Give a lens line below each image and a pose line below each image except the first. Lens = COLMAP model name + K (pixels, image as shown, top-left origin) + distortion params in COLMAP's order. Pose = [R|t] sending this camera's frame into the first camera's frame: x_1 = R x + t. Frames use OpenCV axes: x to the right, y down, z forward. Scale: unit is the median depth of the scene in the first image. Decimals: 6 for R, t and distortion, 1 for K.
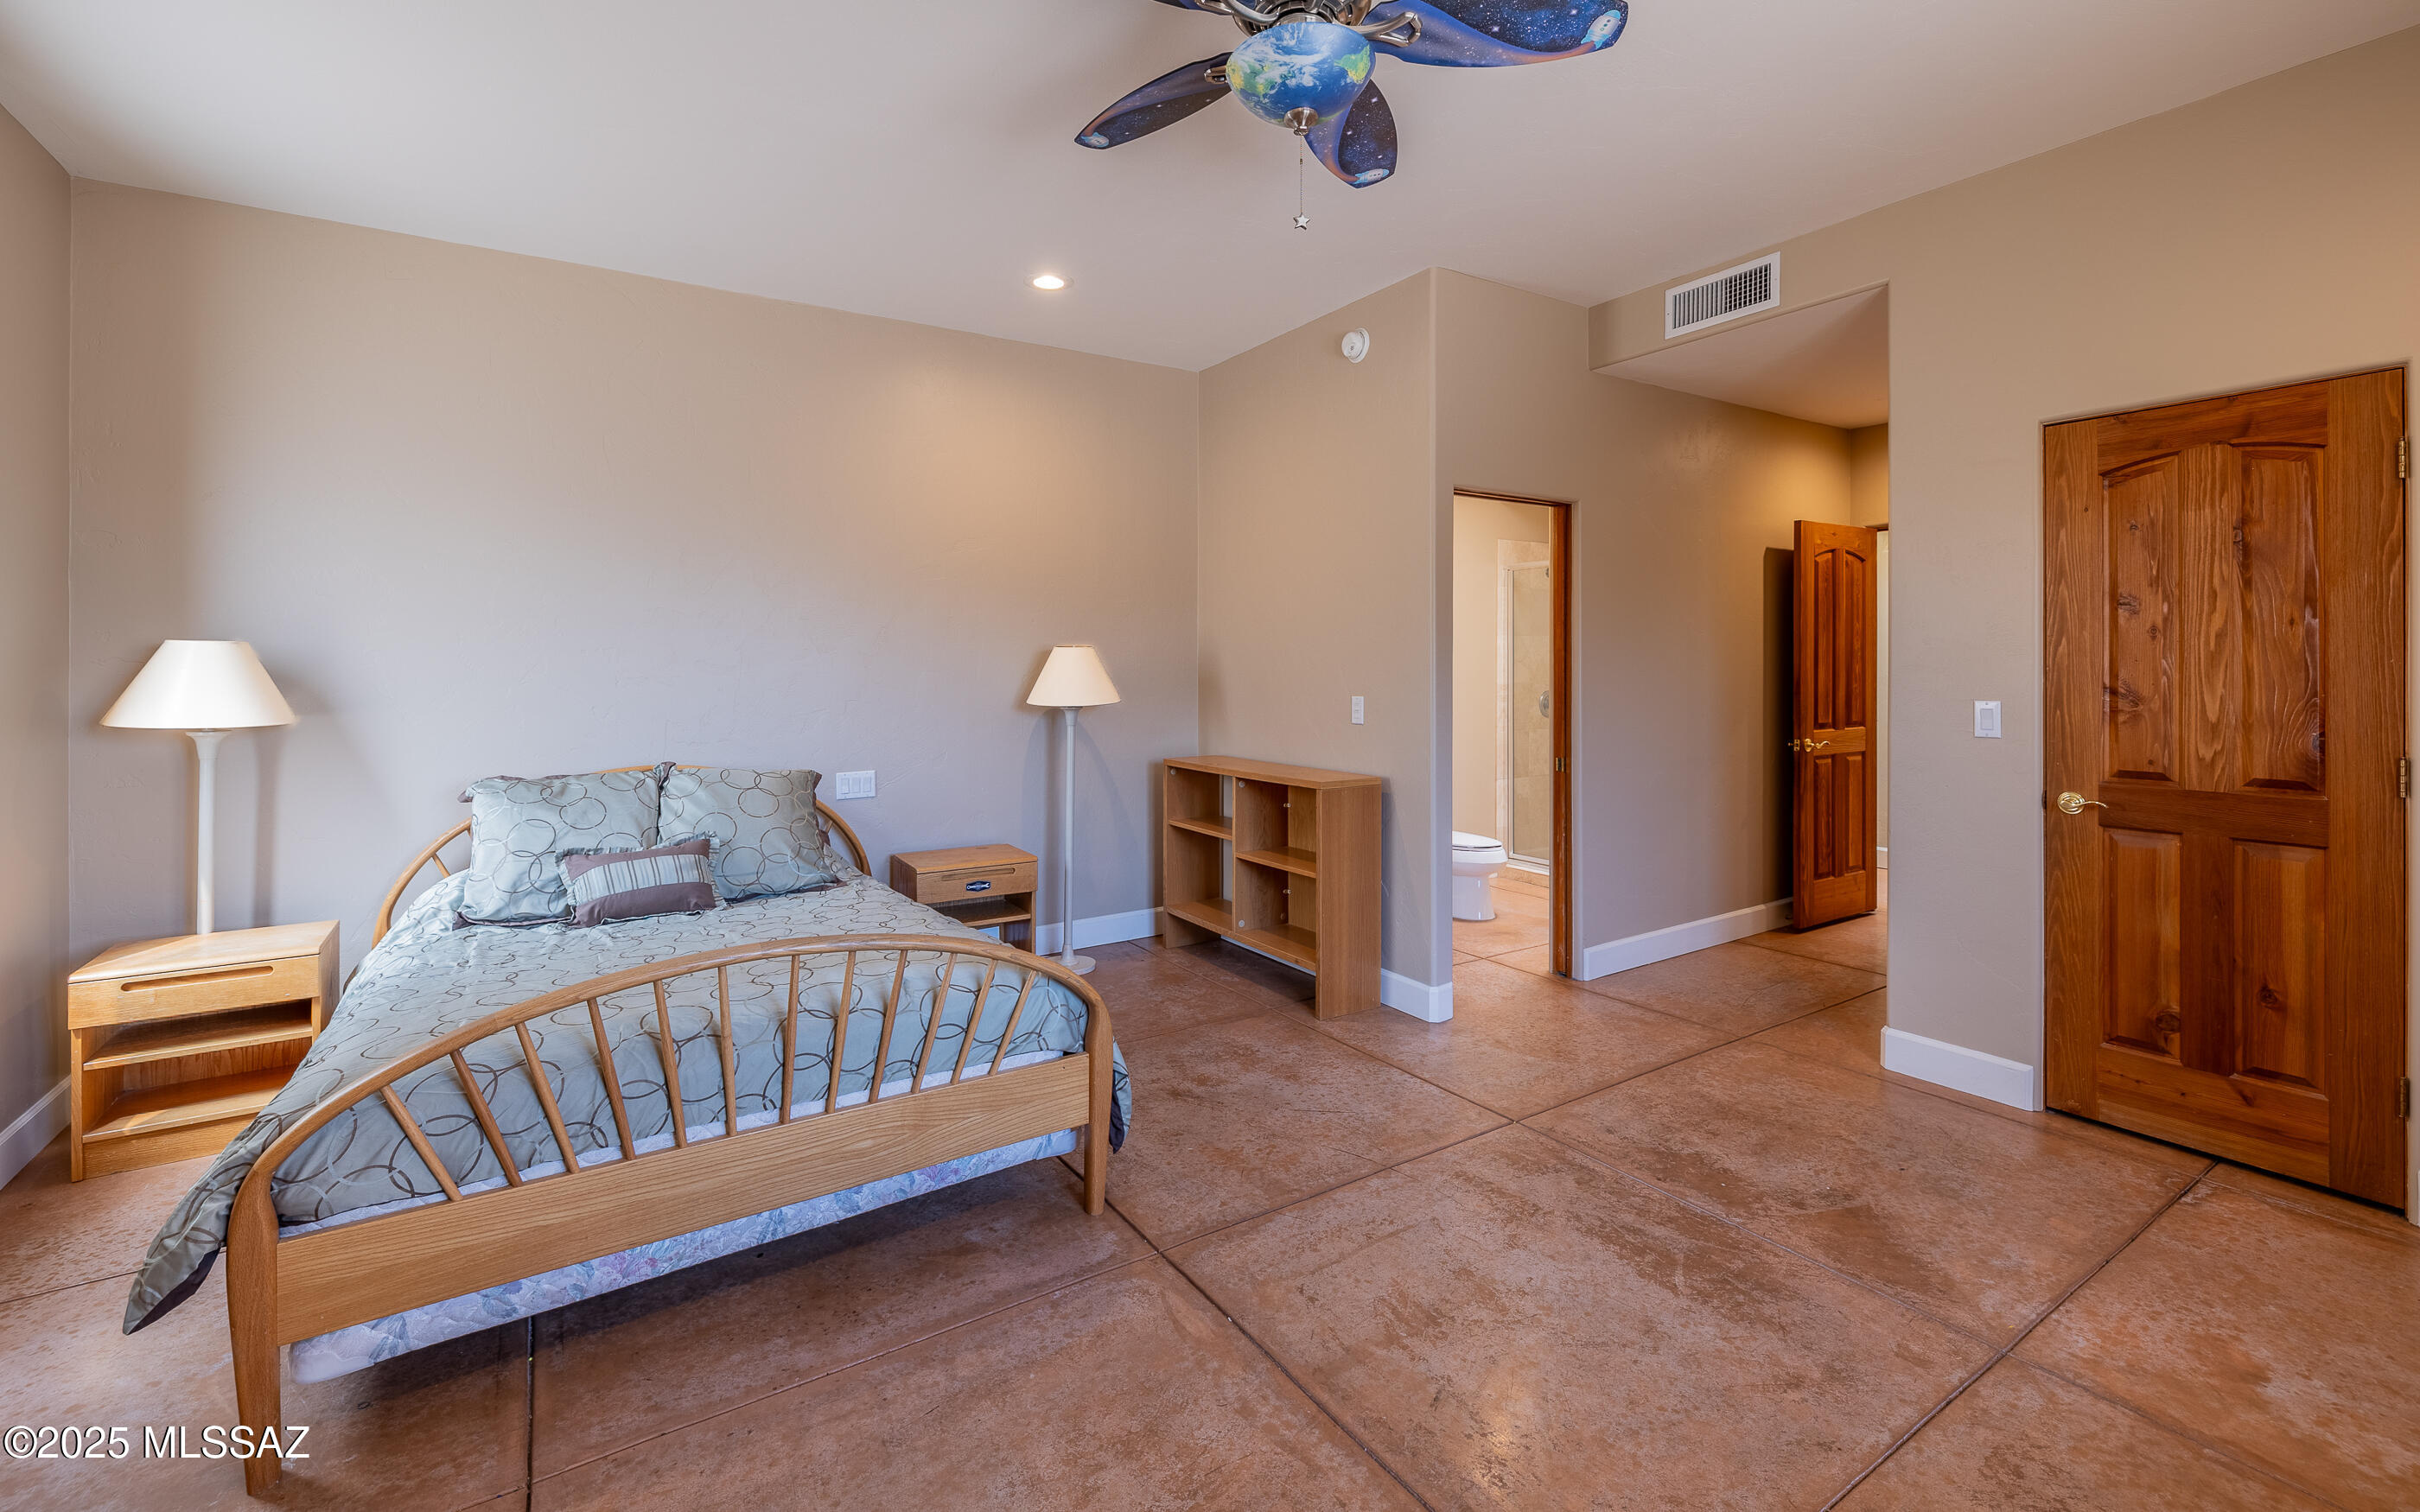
lens RADIAL K [[1022.2, 0, 1210.6], [0, 1022.2, 673.9], [0, 0, 1]] dist [-0.000772, -0.000580]
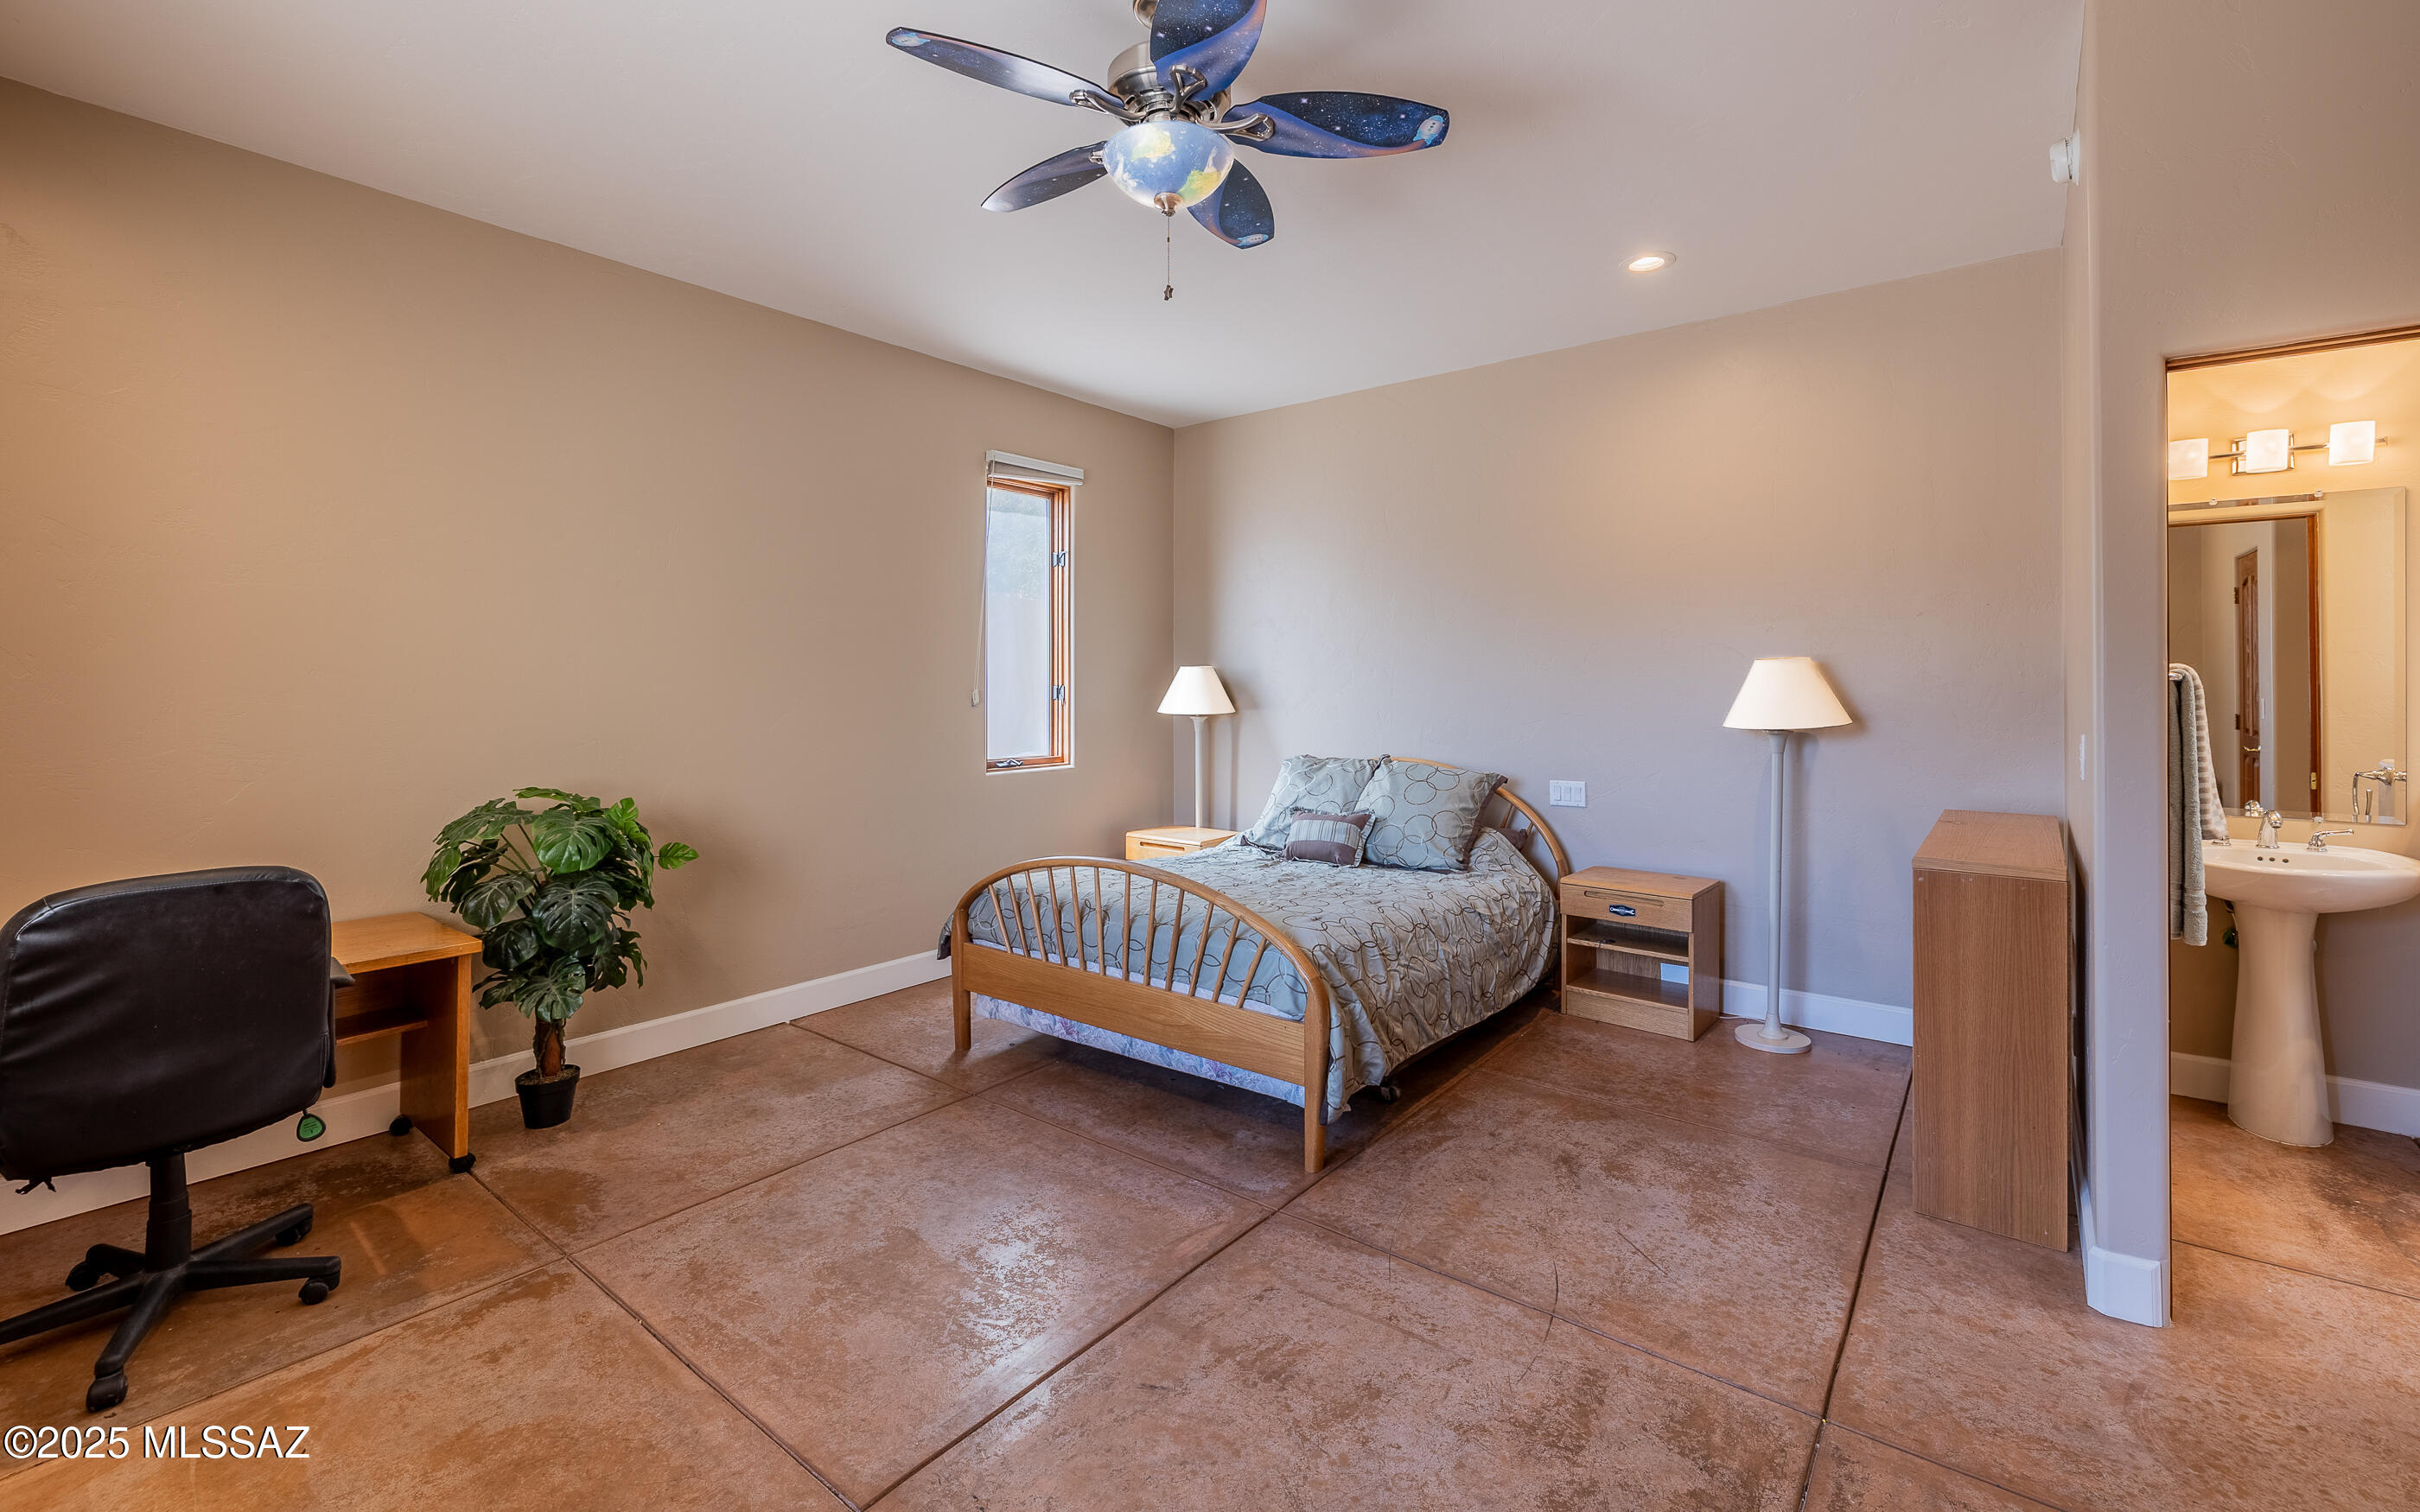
lens RADIAL K [[1022.2, 0, 1210.6], [0, 1022.2, 673.9], [0, 0, 1]] dist [-0.000772, -0.000580]
pose [[0.321617, -0.002395, -0.946867, 0.945831], [-0.004497, 0.999982, -0.004057, -0.015184], [0.946859, 0.005563, 0.321601, 0.545442]]
